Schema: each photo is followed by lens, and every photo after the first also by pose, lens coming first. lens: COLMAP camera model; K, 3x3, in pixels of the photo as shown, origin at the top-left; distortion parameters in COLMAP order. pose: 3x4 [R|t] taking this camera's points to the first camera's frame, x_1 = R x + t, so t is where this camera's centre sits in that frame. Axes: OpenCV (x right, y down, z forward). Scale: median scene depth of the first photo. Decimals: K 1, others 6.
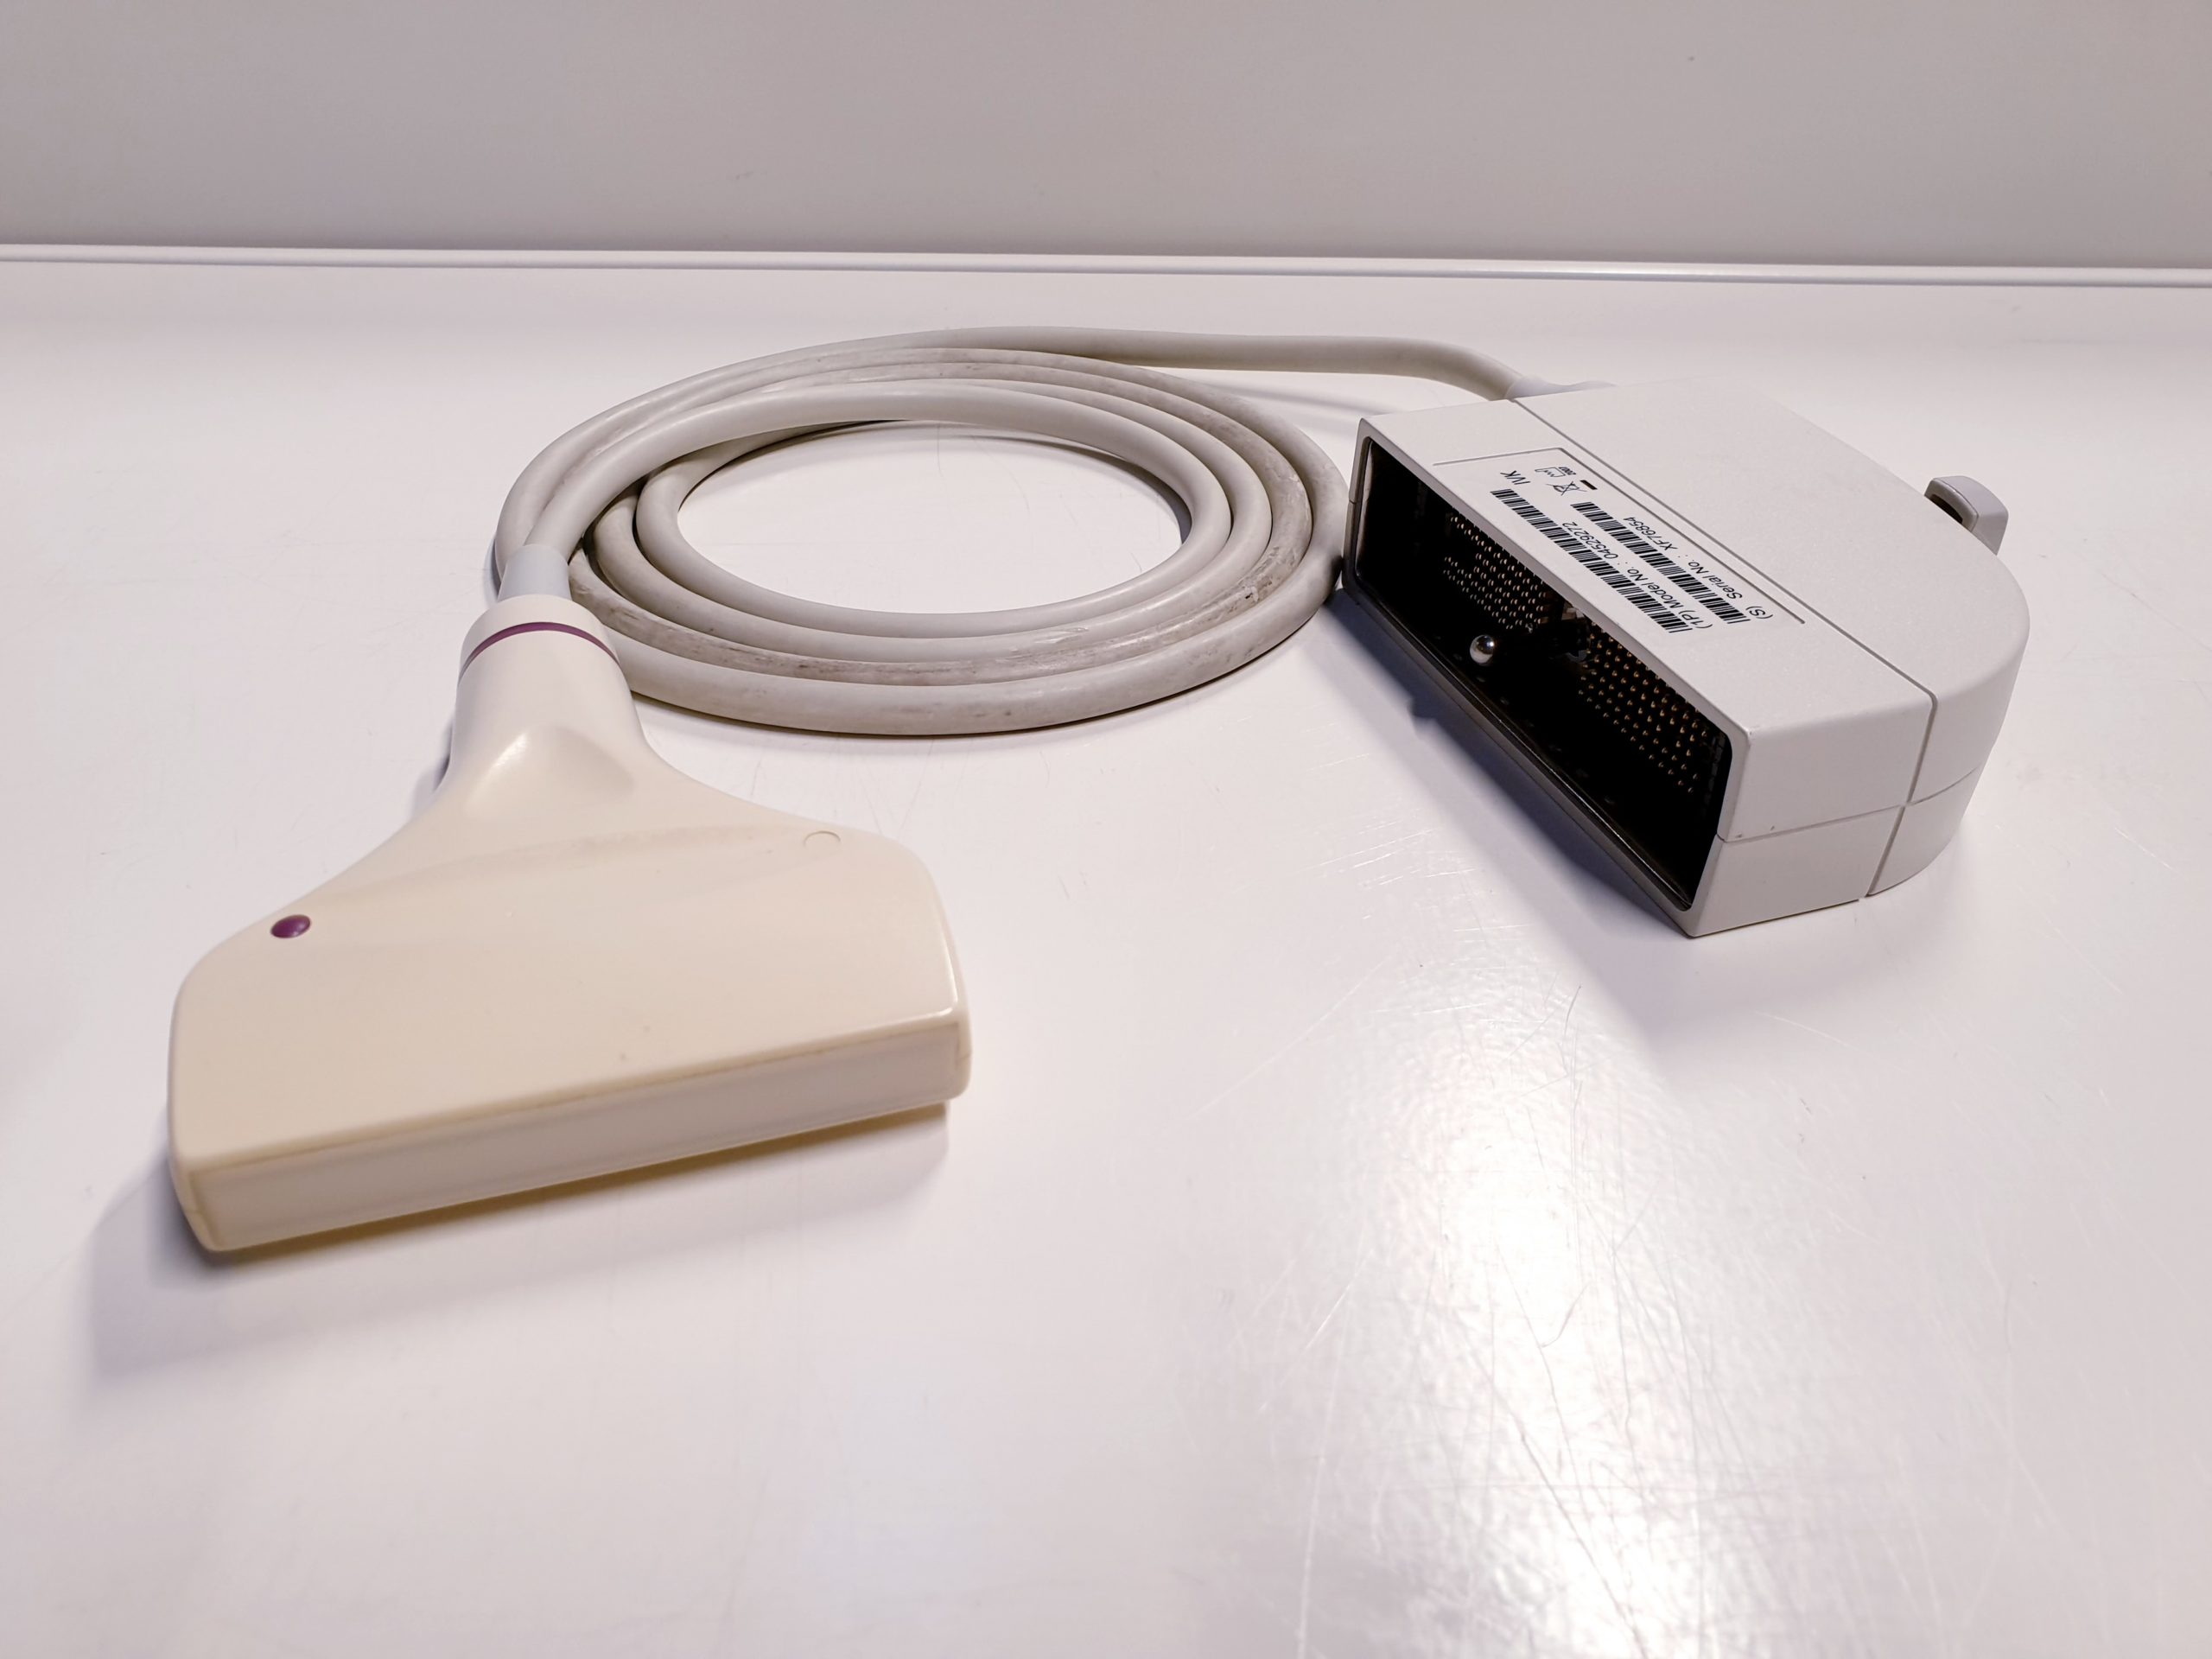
lens RADIAL K [[1873.2, 0, 1106.0], [0, 1873.2, 829.5], [0, 0, 1]] dist [-0.043457, -0.001236]
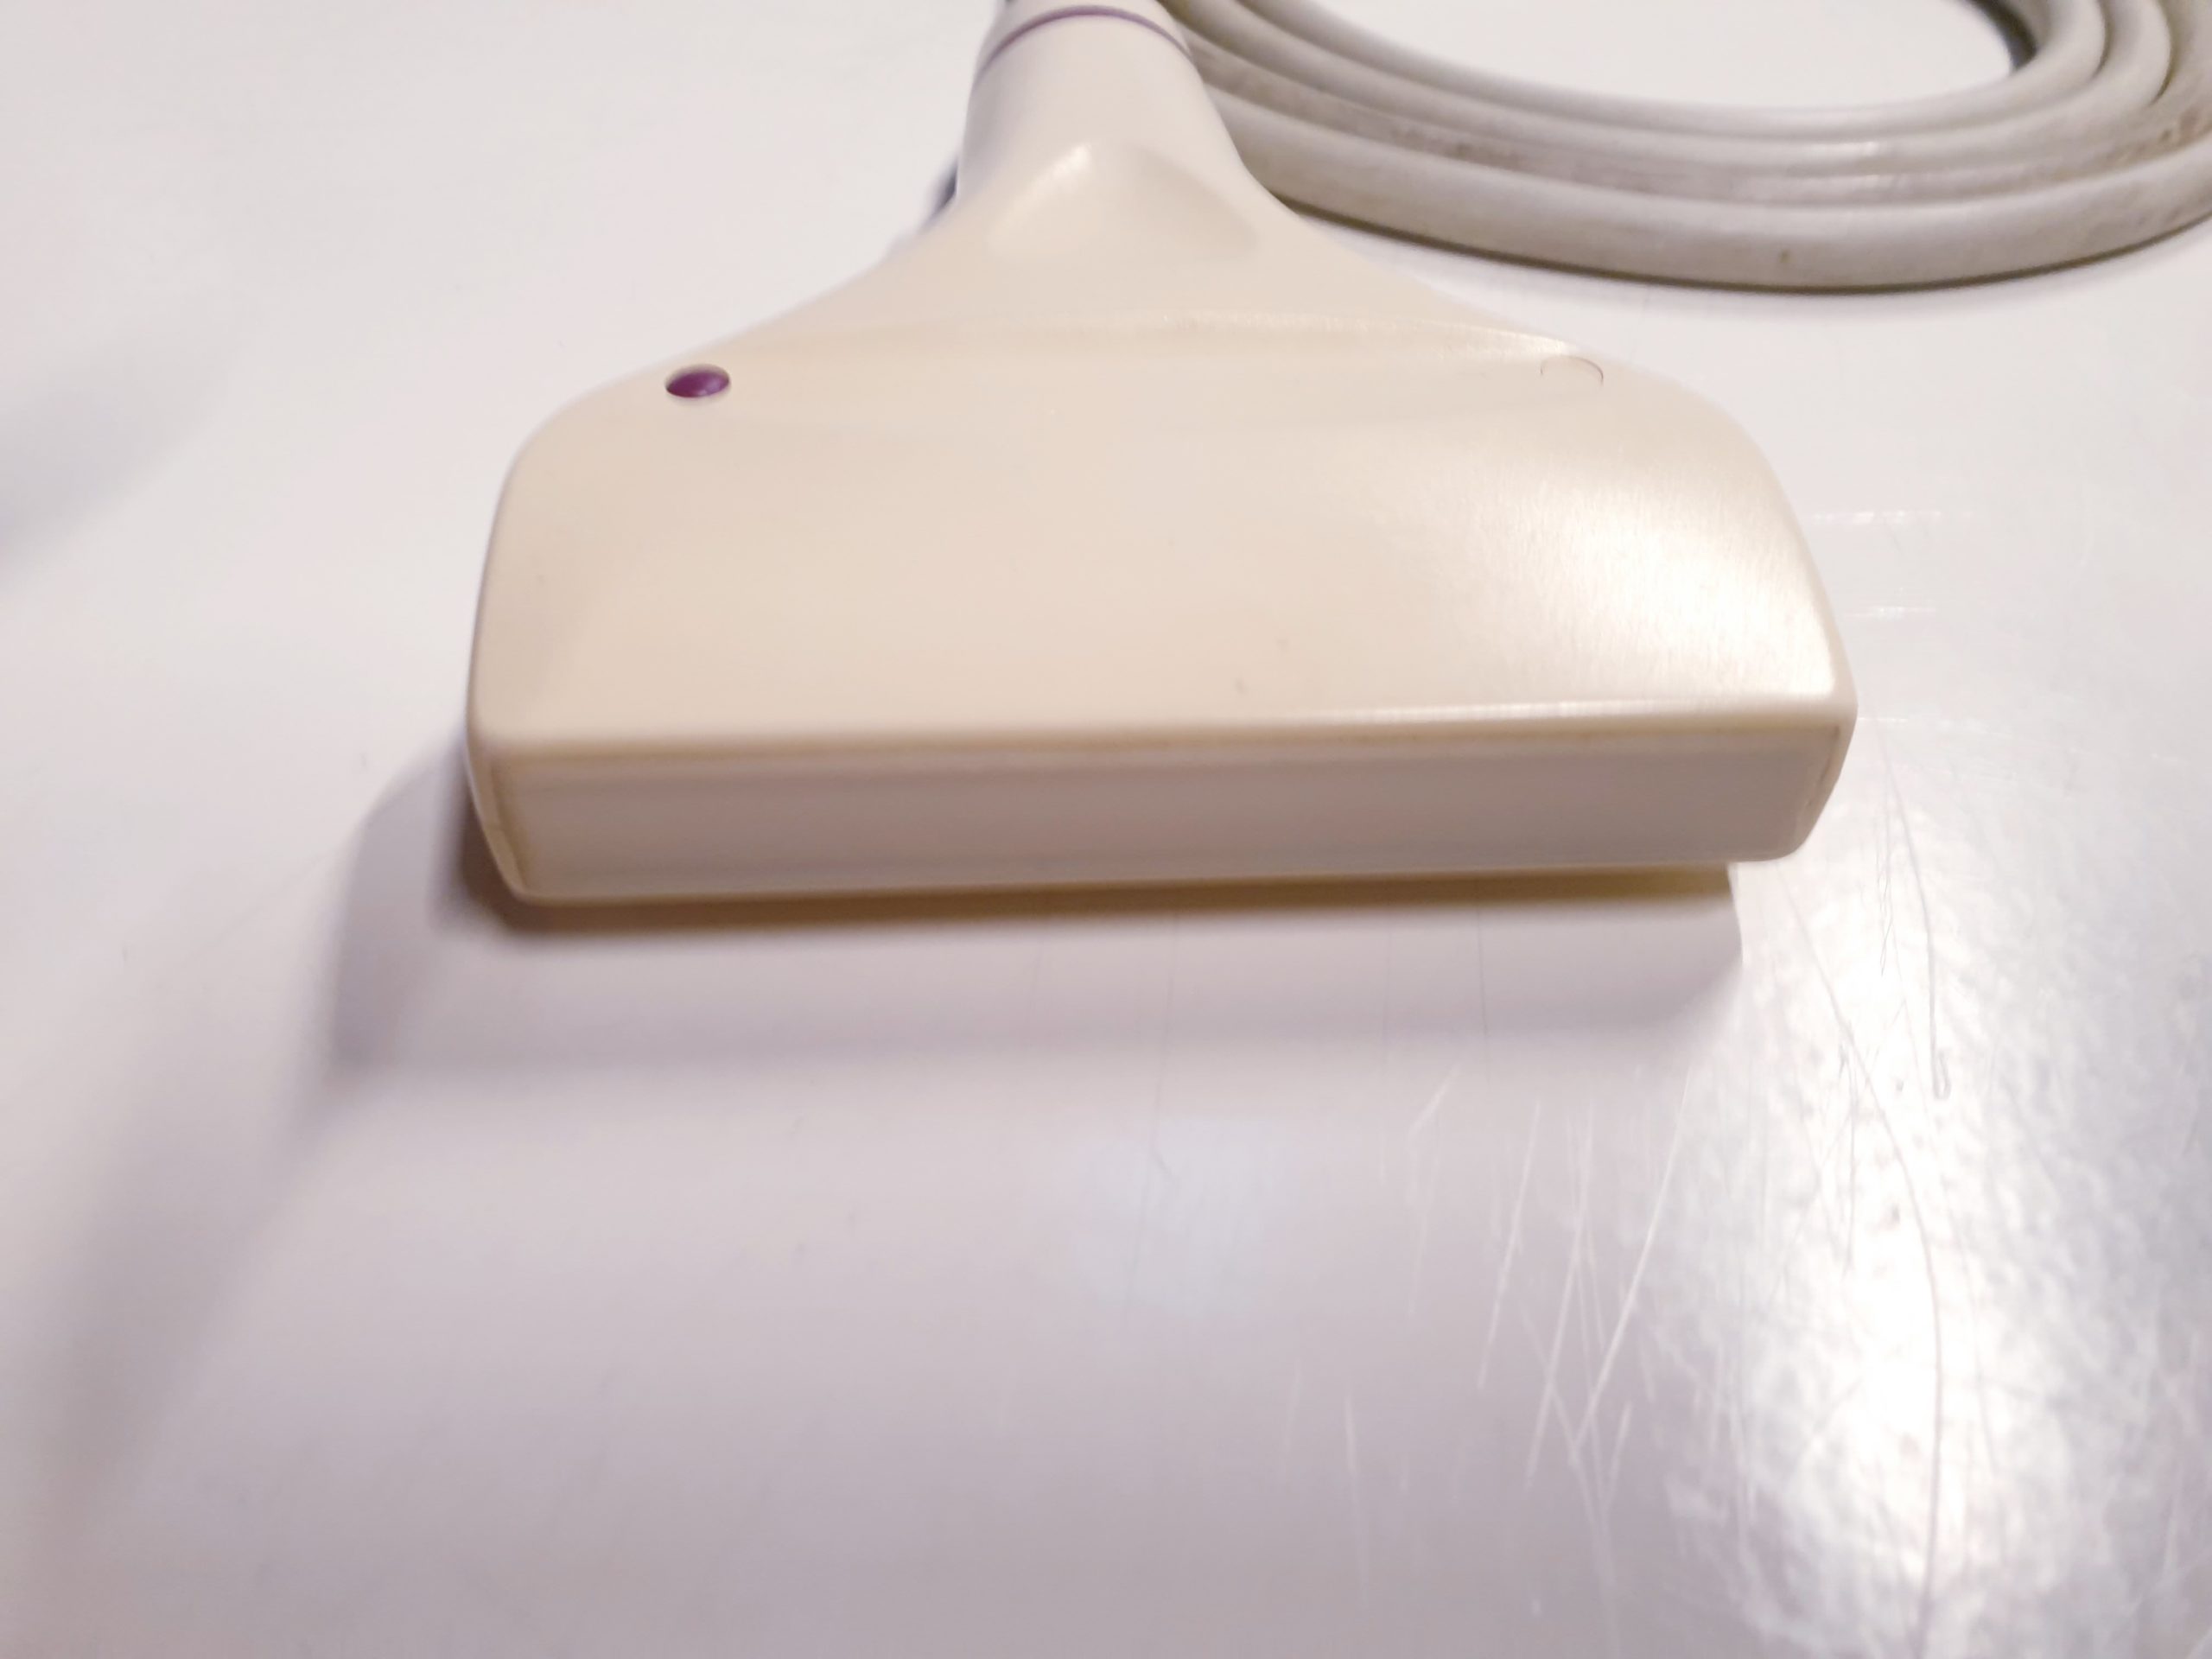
lens RADIAL K [[1873.2, 0, 1106.0], [0, 1873.2, 829.5], [0, 0, 1]] dist [-0.043457, -0.001236]
pose [[0.969785, 0.180892, -0.163694, -0.137023], [-0.149025, 0.970491, 0.189576, 0.042787], [0.193156, -0.159453, 0.968125, 0.308296]]
